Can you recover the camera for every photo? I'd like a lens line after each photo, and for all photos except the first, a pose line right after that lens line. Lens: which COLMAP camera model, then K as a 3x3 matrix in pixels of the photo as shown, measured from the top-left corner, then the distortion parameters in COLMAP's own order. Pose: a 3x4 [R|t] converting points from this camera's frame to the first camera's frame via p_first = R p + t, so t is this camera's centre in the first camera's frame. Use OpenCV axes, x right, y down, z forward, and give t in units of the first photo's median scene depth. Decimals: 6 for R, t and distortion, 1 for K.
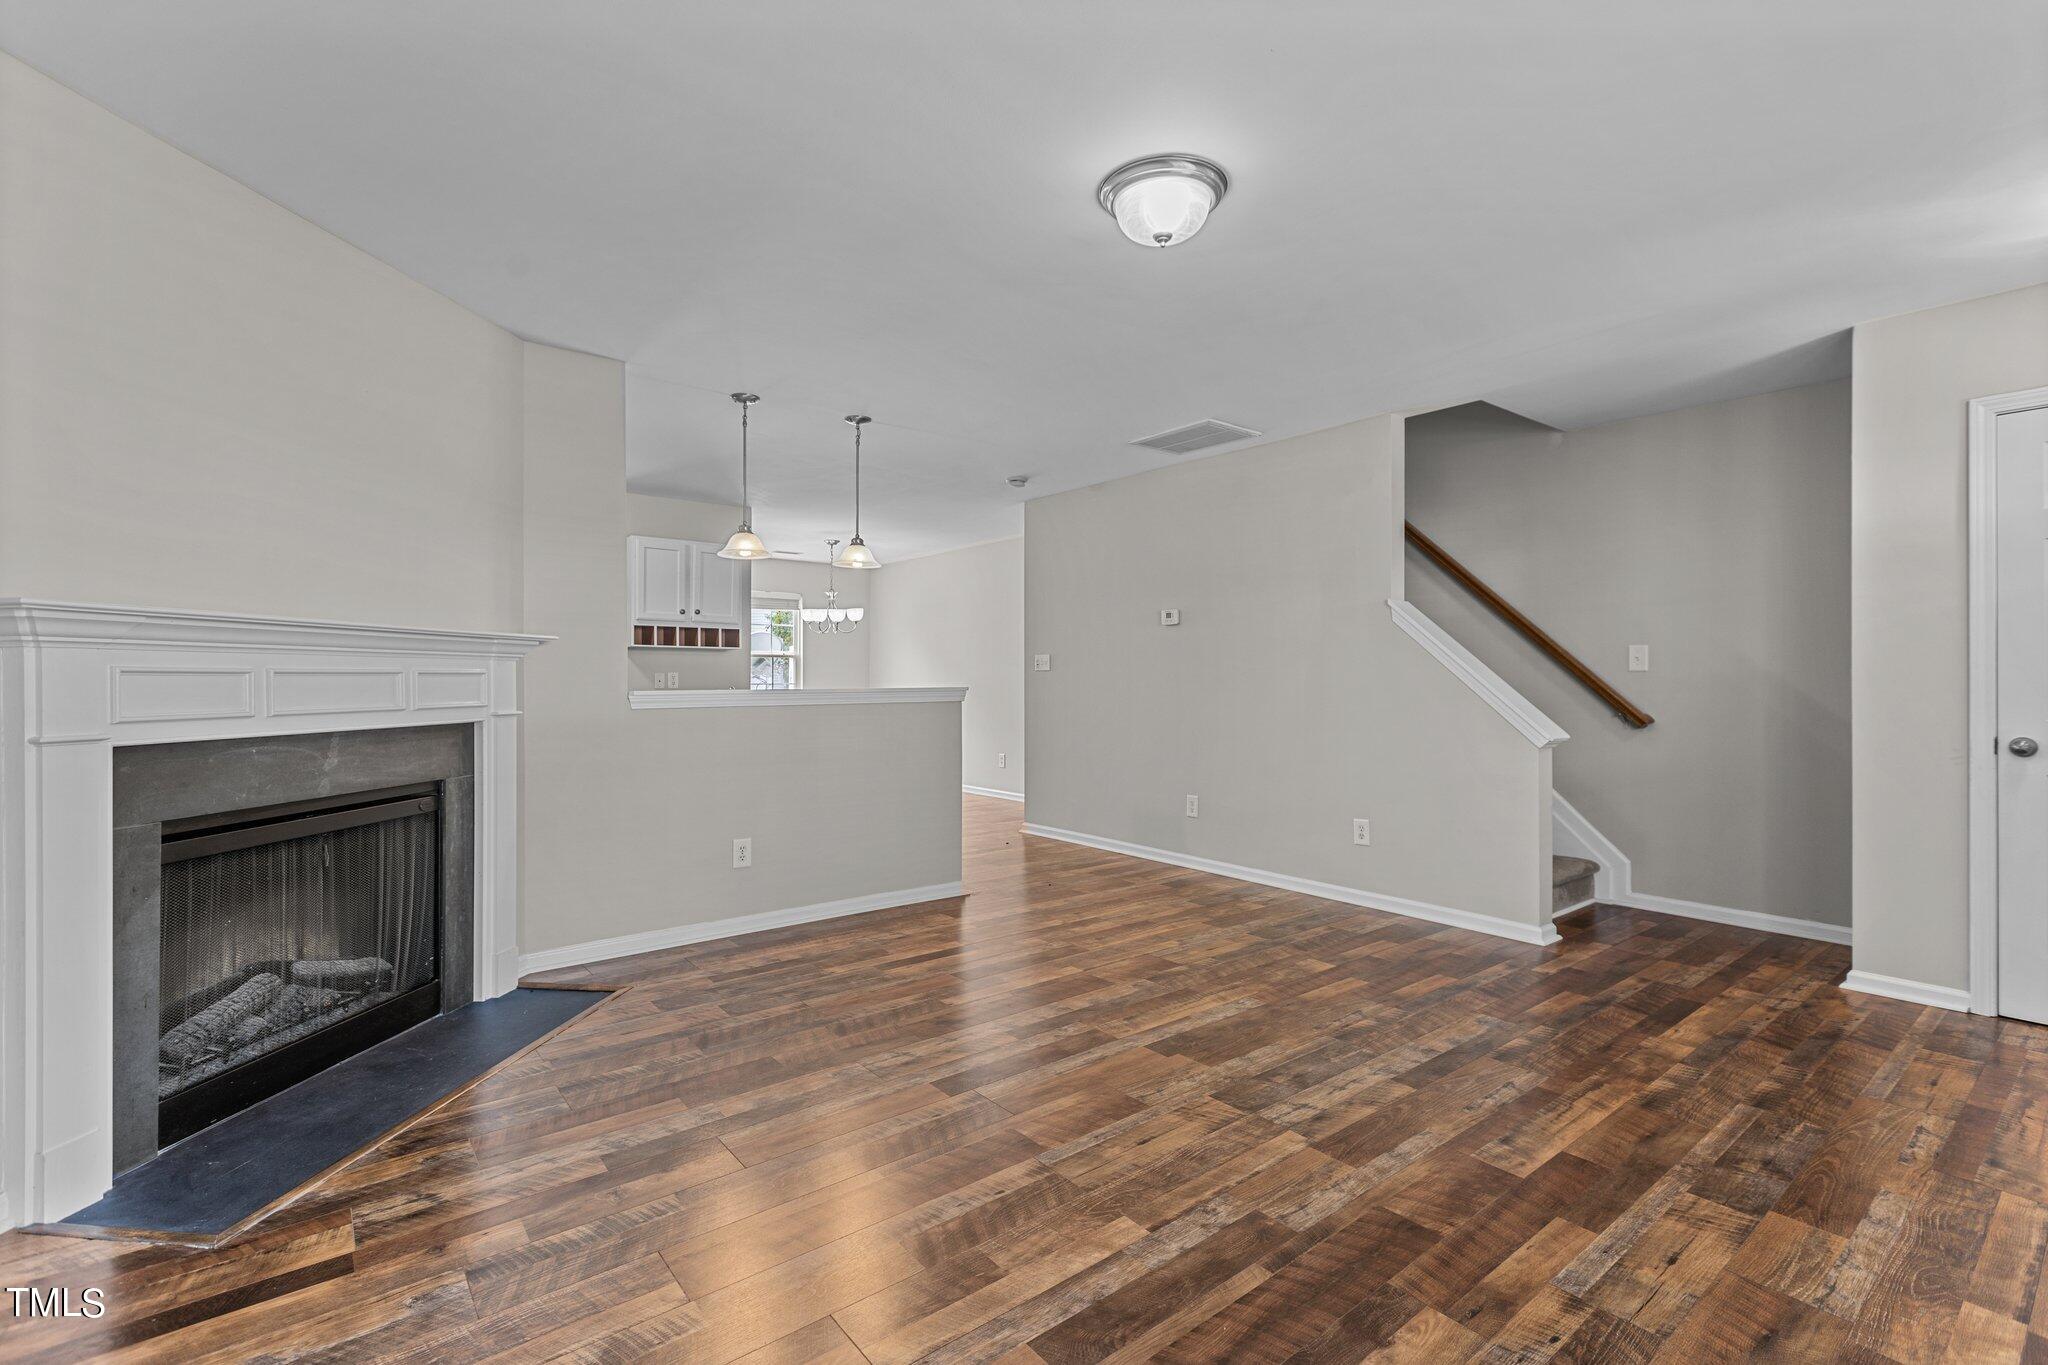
lens RADIAL K [[913.8, 0, 1024.0], [0, 913.8, 682.5], [0, 0, 1]] dist [0.001784, -0.000952]
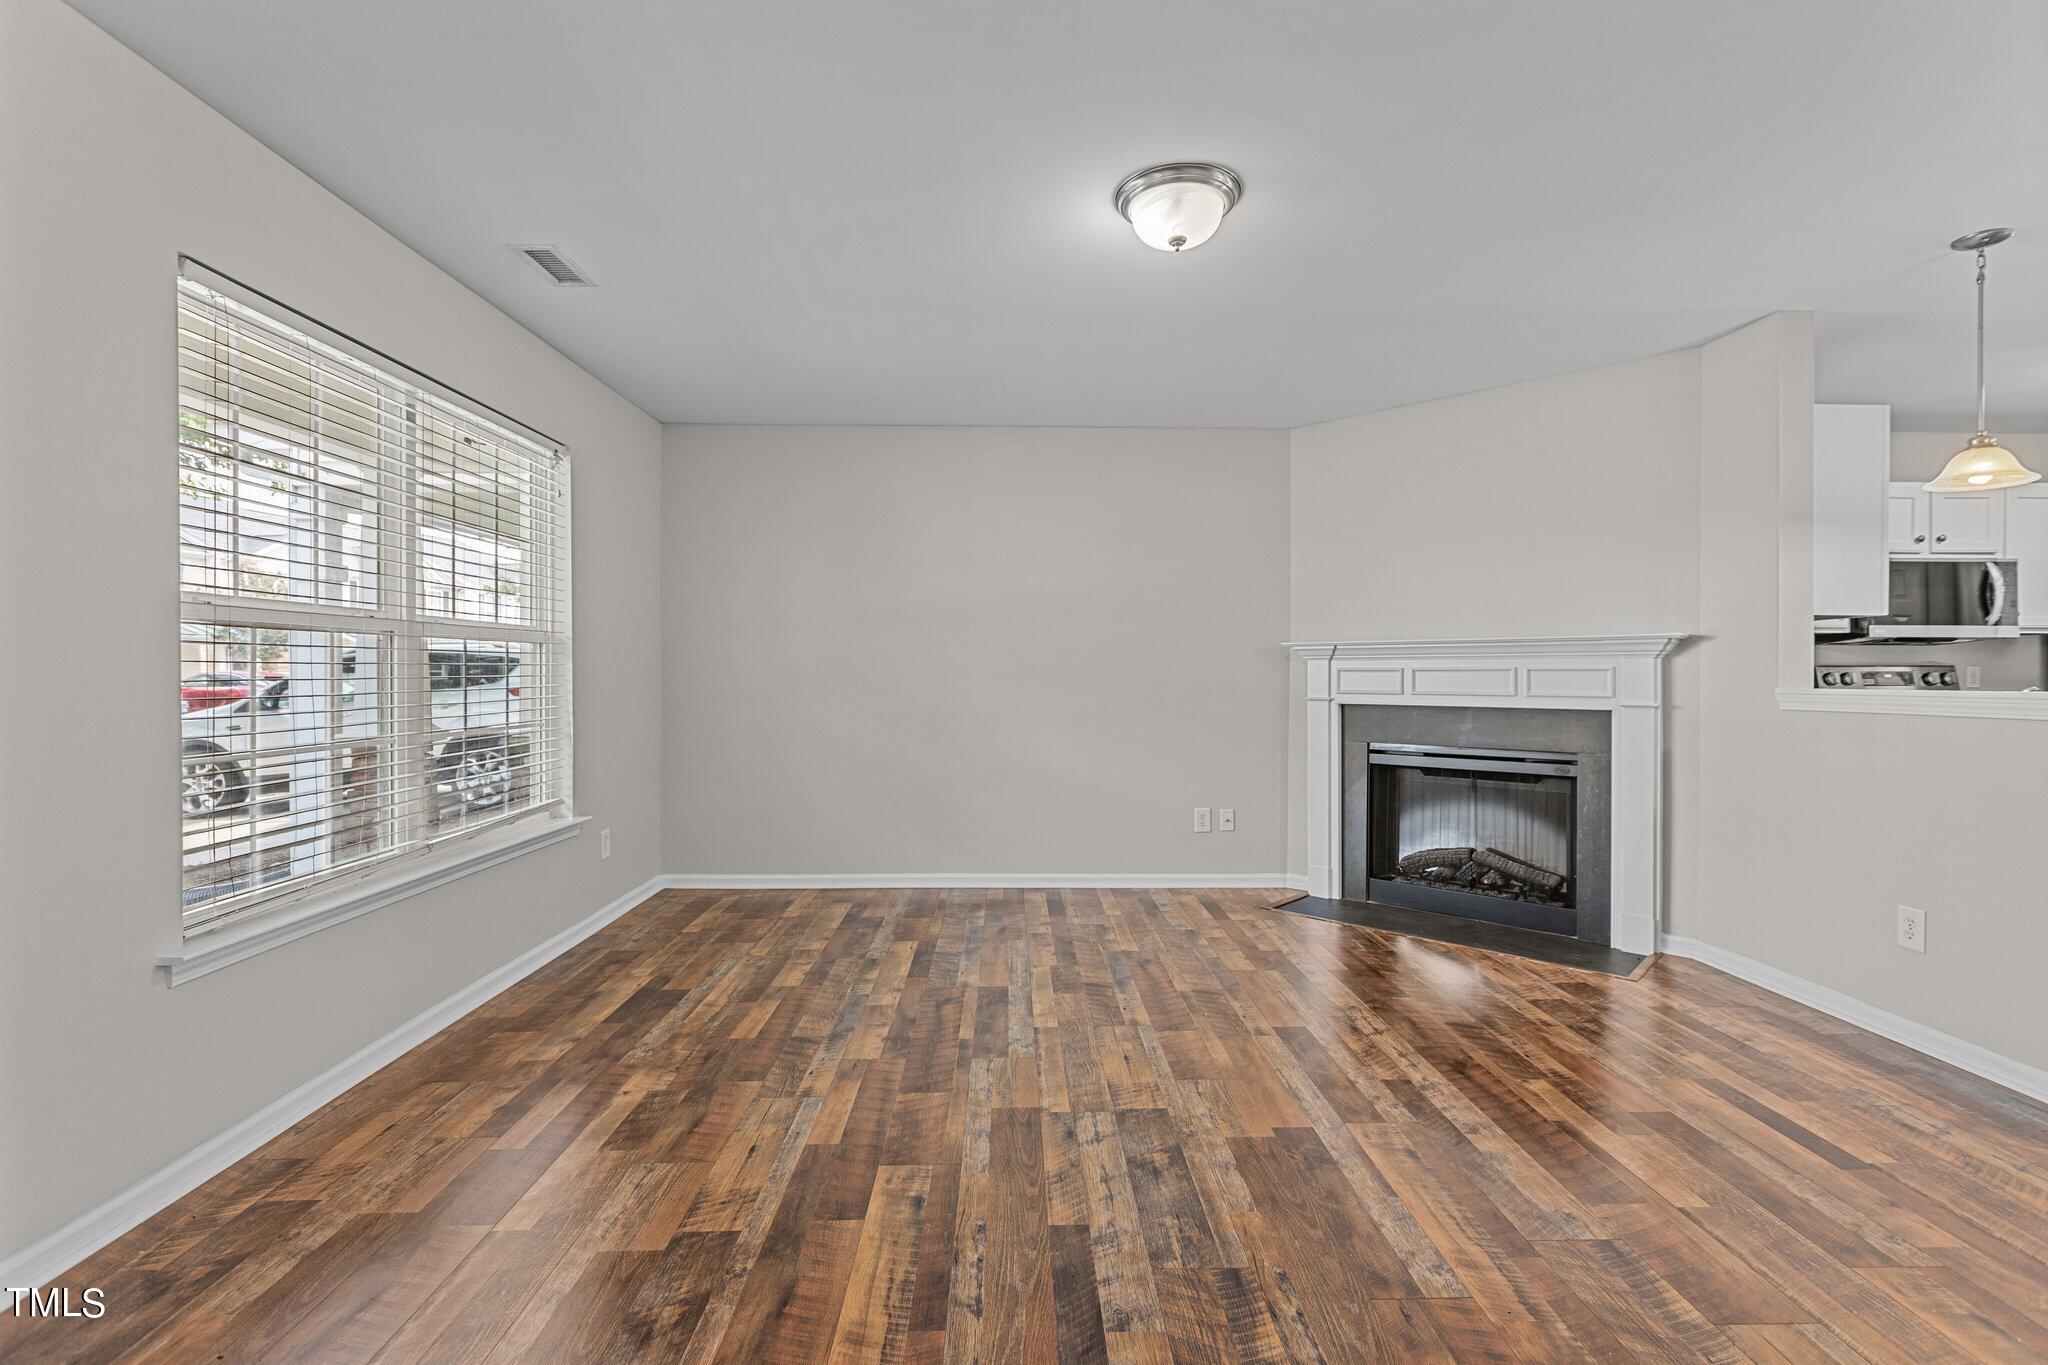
lens RADIAL K [[913.8, 0, 1024.0], [0, 913.8, 682.5], [0, 0, 1]] dist [0.001784, -0.000952]
pose [[-0.605731, 0.005128, -0.795653, 1.094928], [-0.004817, 0.999937, 0.010112, -0.001438], [0.795655, 0.009958, -0.605669, 1.519081]]
